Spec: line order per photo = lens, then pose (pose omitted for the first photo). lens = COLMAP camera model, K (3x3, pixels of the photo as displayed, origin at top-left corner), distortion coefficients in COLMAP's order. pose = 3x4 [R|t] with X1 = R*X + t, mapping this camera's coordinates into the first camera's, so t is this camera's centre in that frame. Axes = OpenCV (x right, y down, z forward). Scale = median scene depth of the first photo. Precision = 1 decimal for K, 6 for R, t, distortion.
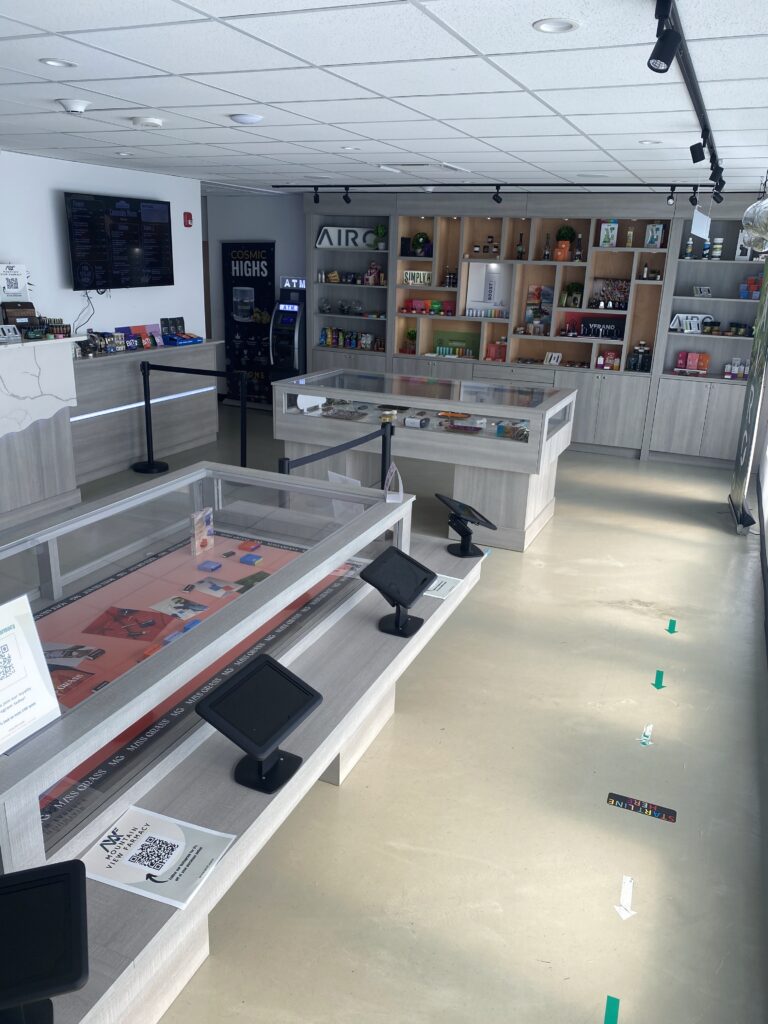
lens RADIAL K [[783.4, 0, 384.0], [0, 783.4, 512.0], [0, 0, 1]] dist [0.072691, -0.087462]
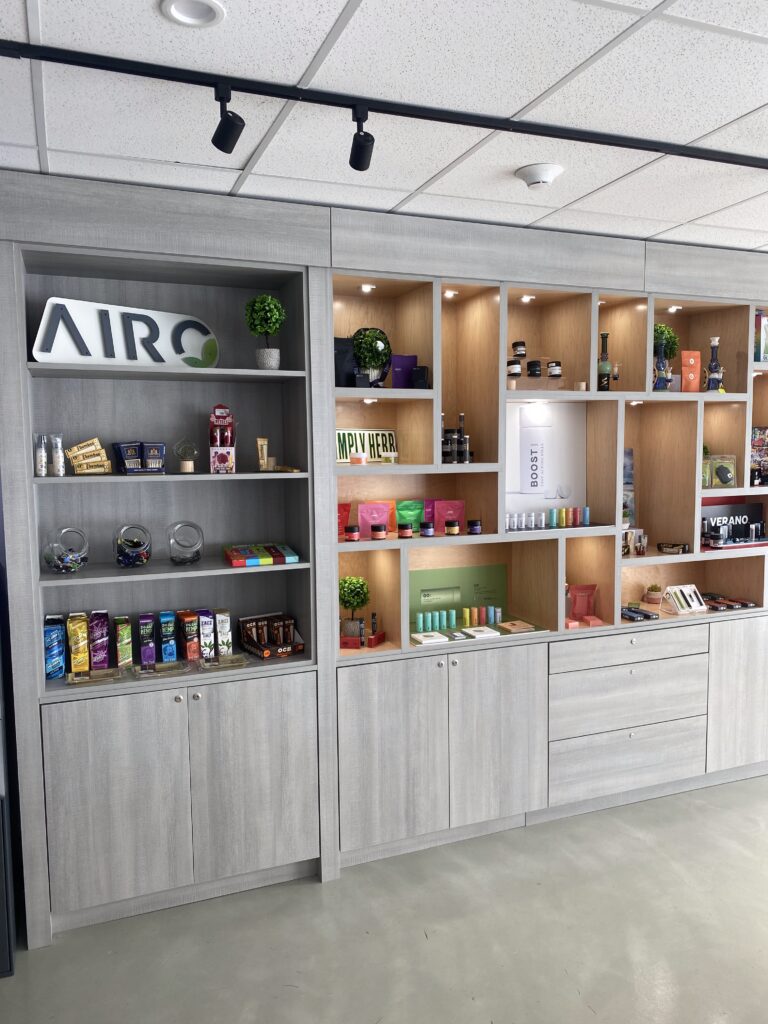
lens RADIAL K [[783.4, 0, 384.0], [0, 783.4, 512.0], [0, 0, 1]] dist [0.072691, -0.087462]
pose [[0.696890, -0.102884, 0.709760, -0.223283], [0.255229, 0.960444, -0.111378, -0.234570], [-0.670226, 0.258770, 0.695583, 0.783208]]
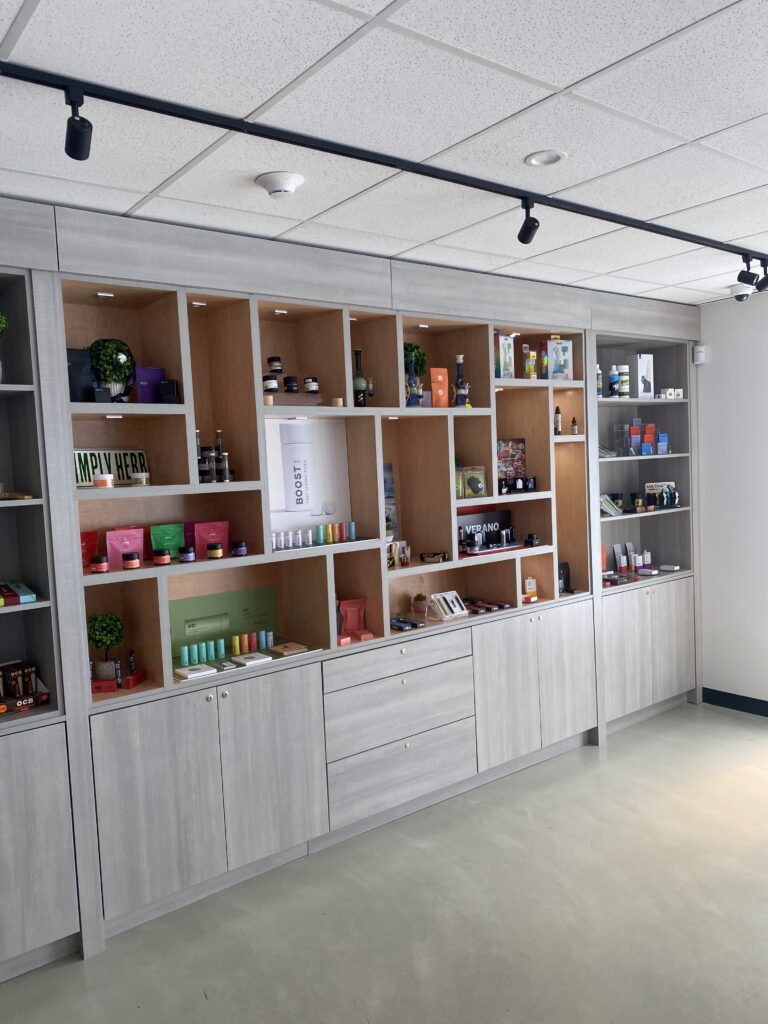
lens RADIAL K [[782.4, 0, 366.9], [0, 782.4, 516.1], [0, 0, 1]] dist [0.118582, -0.156039]
pose [[0.483375, -0.114429, 0.867903, -0.208805], [0.331927, 0.941347, -0.060753, -0.230984], [-0.810045, 0.317447, 0.493005, 0.787929]]
